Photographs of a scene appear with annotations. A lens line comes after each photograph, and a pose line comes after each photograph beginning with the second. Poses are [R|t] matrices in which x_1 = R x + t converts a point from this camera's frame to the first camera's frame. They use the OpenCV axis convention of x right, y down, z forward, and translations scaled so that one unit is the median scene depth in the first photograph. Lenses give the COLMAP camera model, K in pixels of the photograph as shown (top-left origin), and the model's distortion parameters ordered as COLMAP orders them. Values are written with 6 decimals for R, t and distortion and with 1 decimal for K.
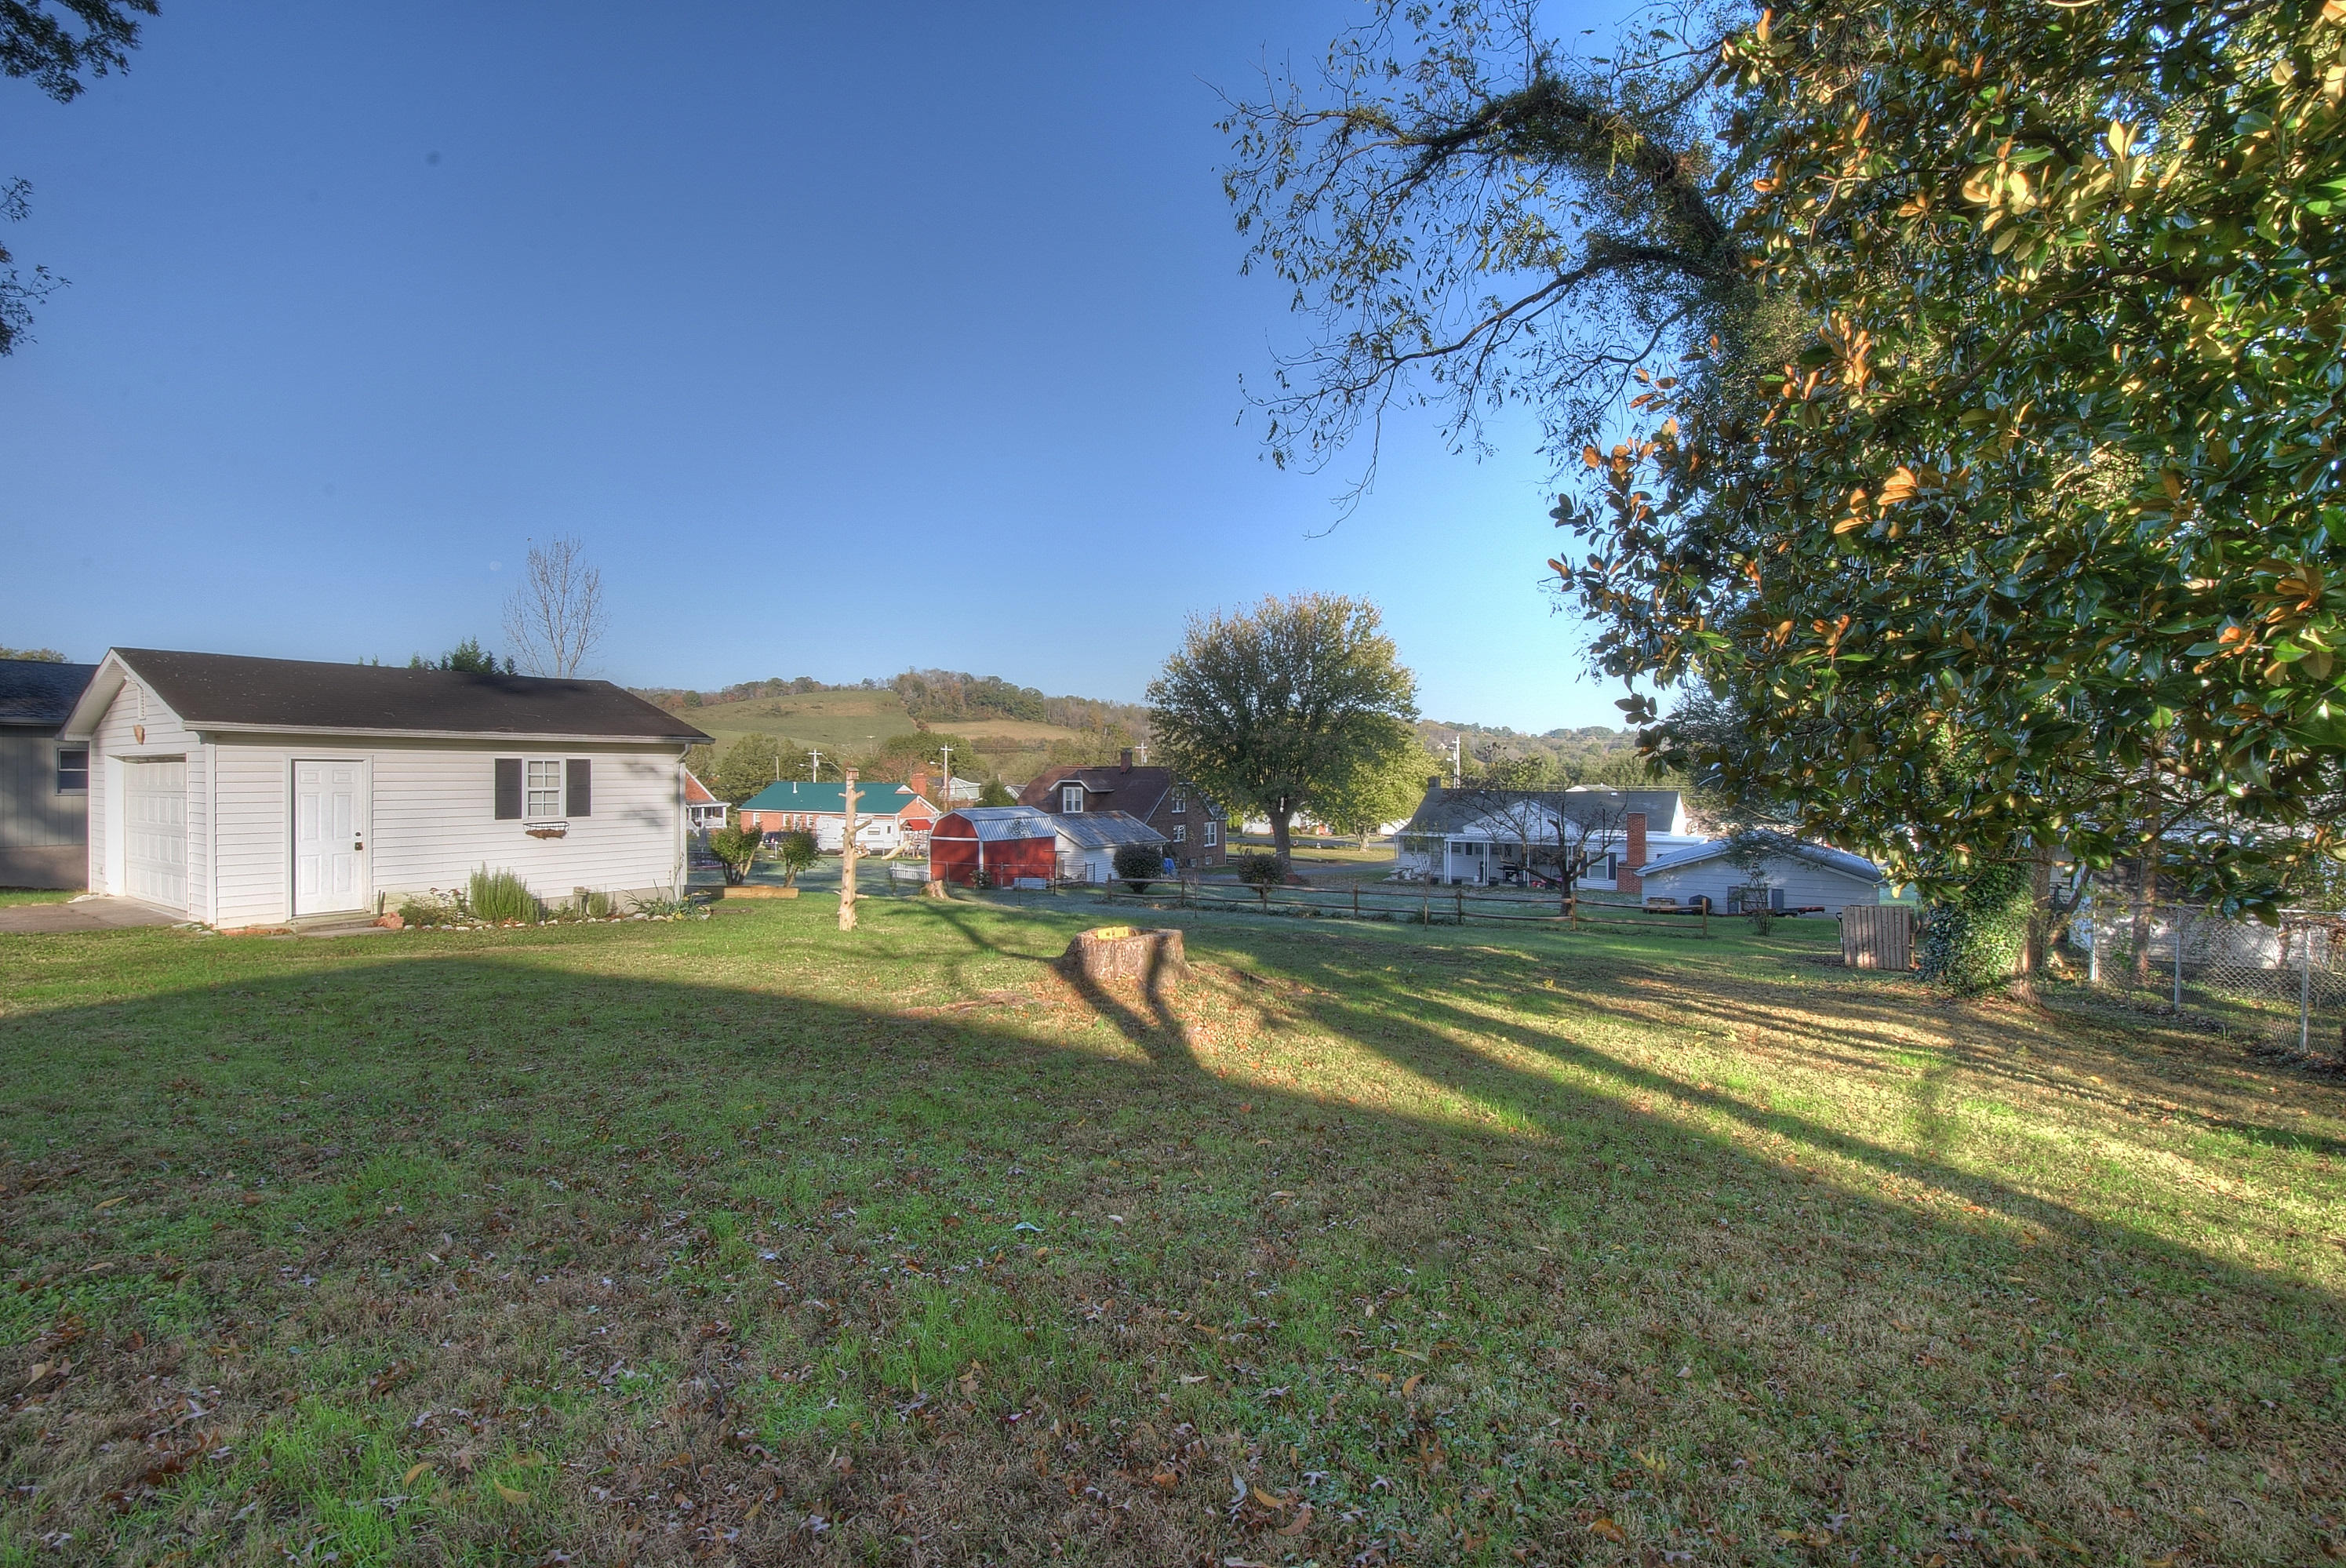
lens RADIAL K [[1014.1, 0, 1167.9], [0, 1014.1, 775.0], [0, 0, 1]] dist [-0.002776, -0.000285]
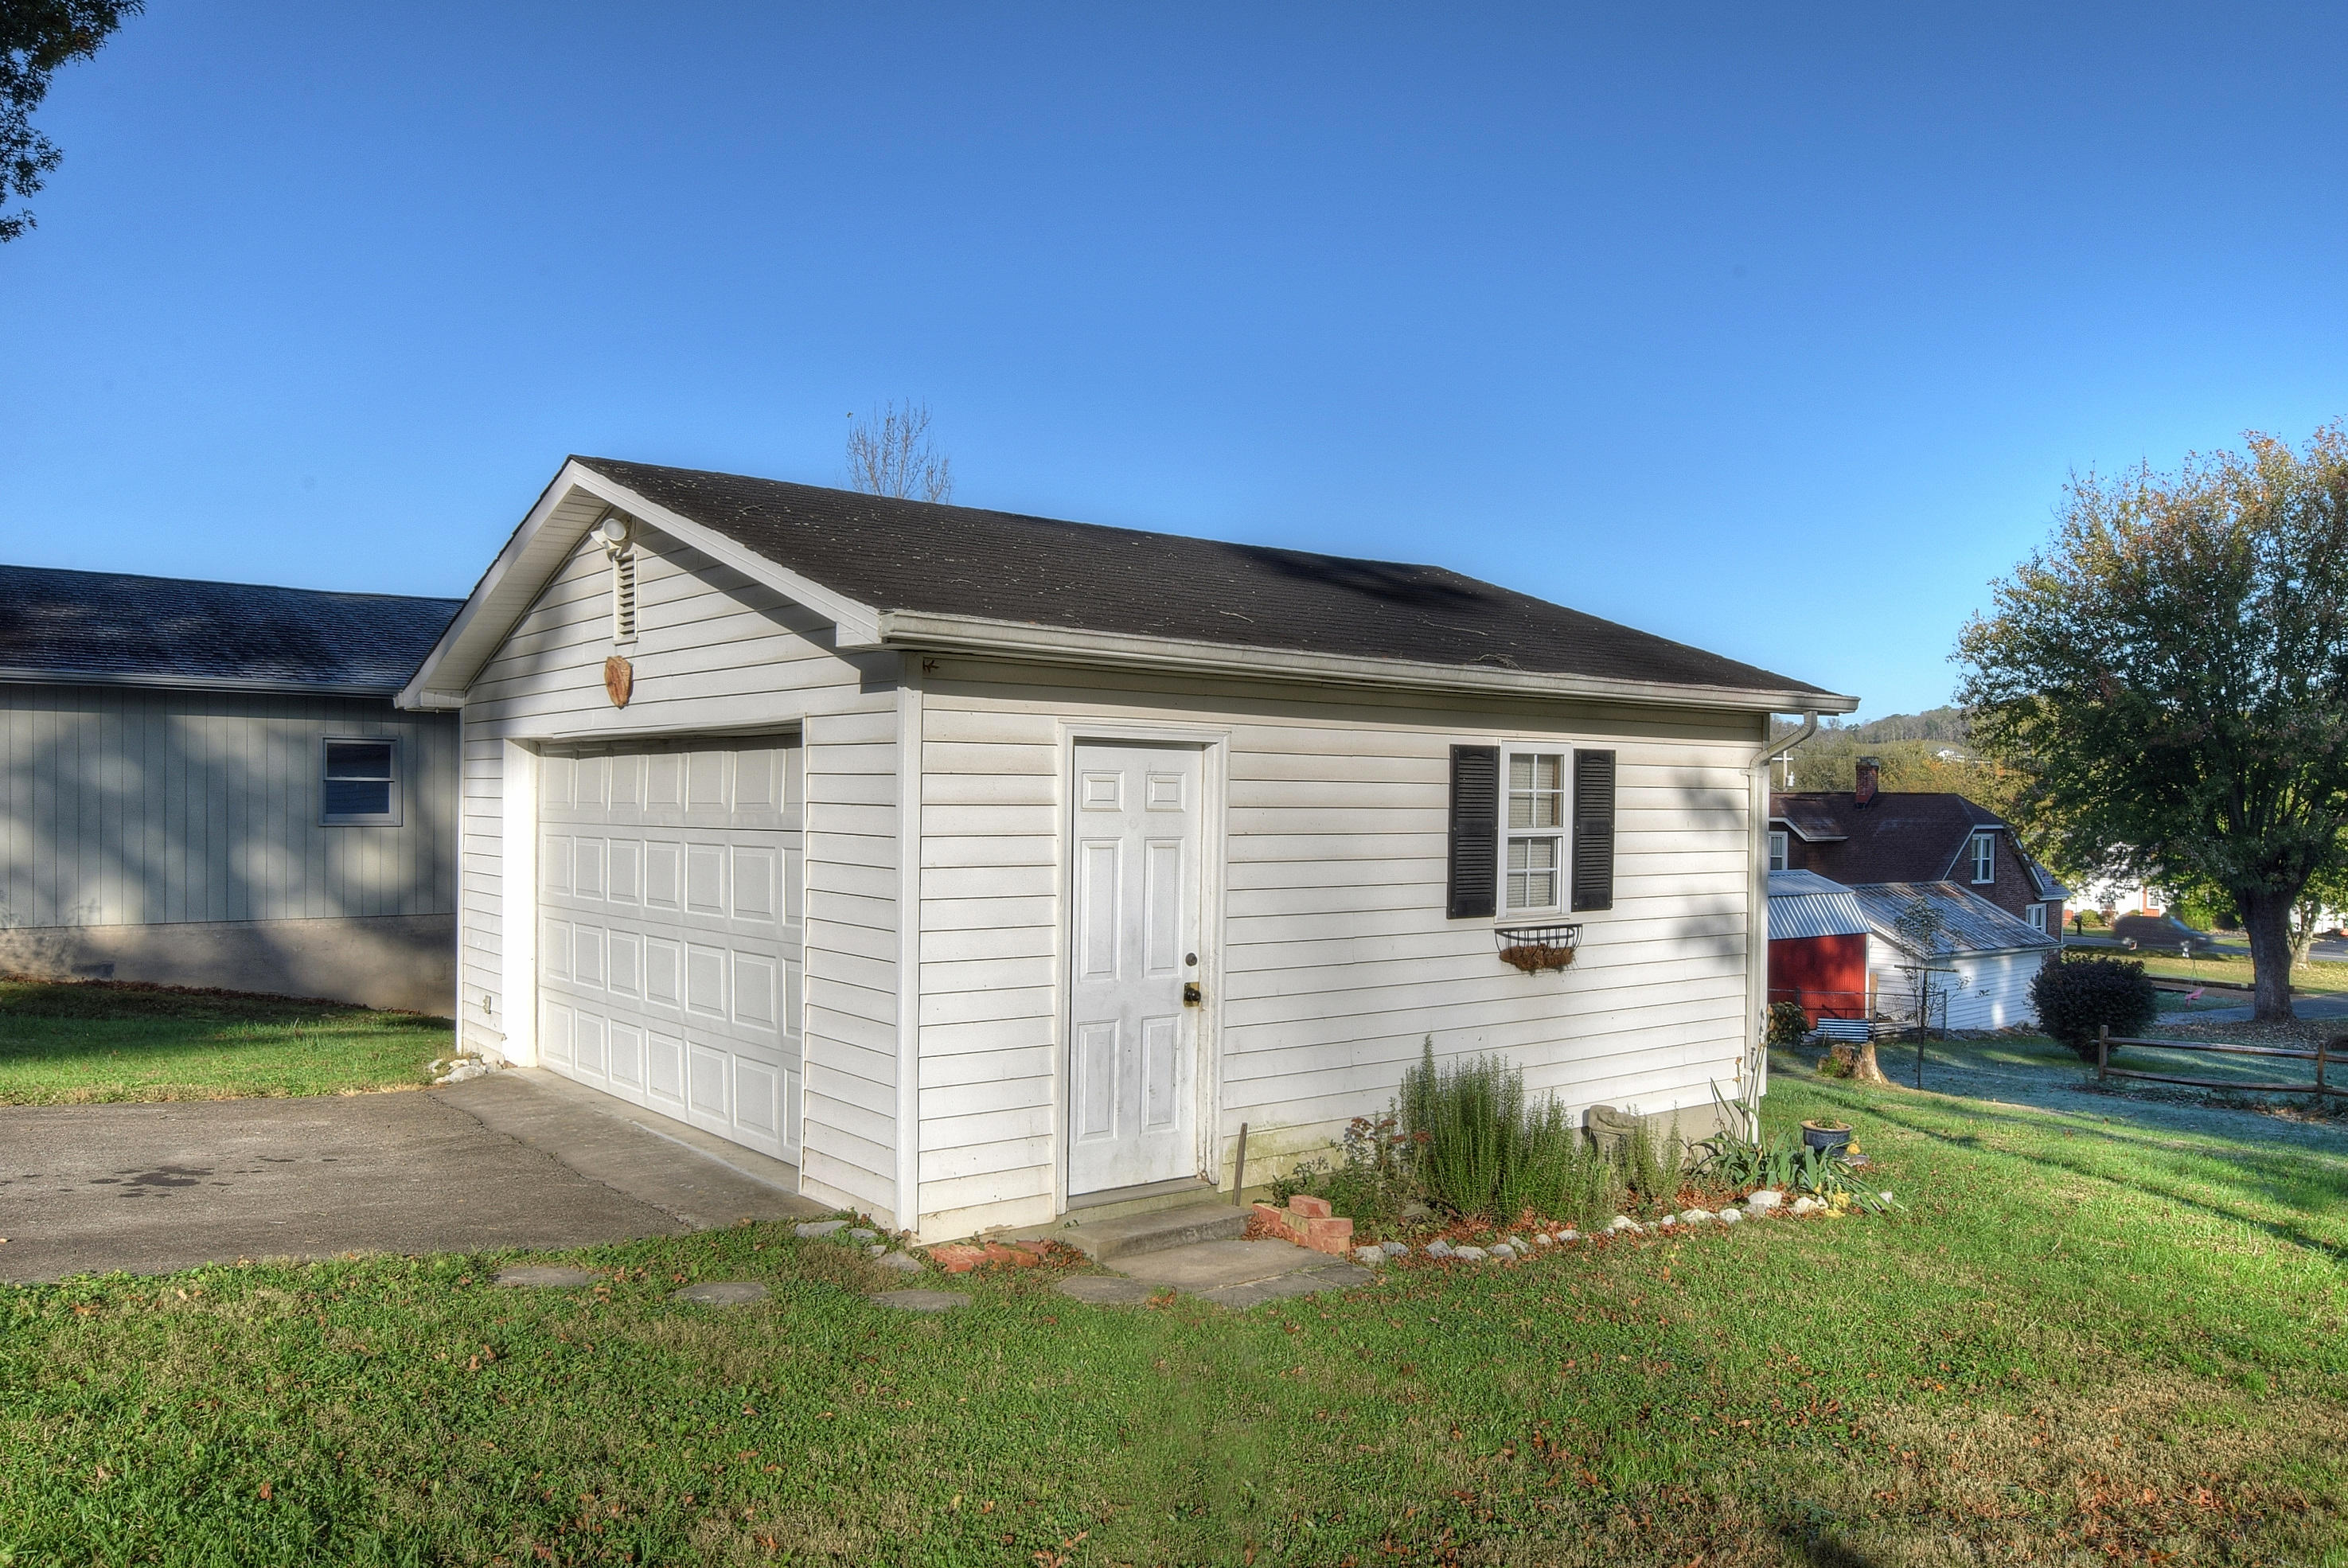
lens RADIAL K [[1663.3, 0, 1177.1], [0, 1663.3, 790.9], [0, 0, 1]] dist [0.000461, 0.000062]
pose [[0.955134, 0.005324, -0.296127, -0.556830], [-0.008334, 0.999926, -0.008904, 0.005626], [0.296057, 0.010972, 0.955107, 0.399430]]
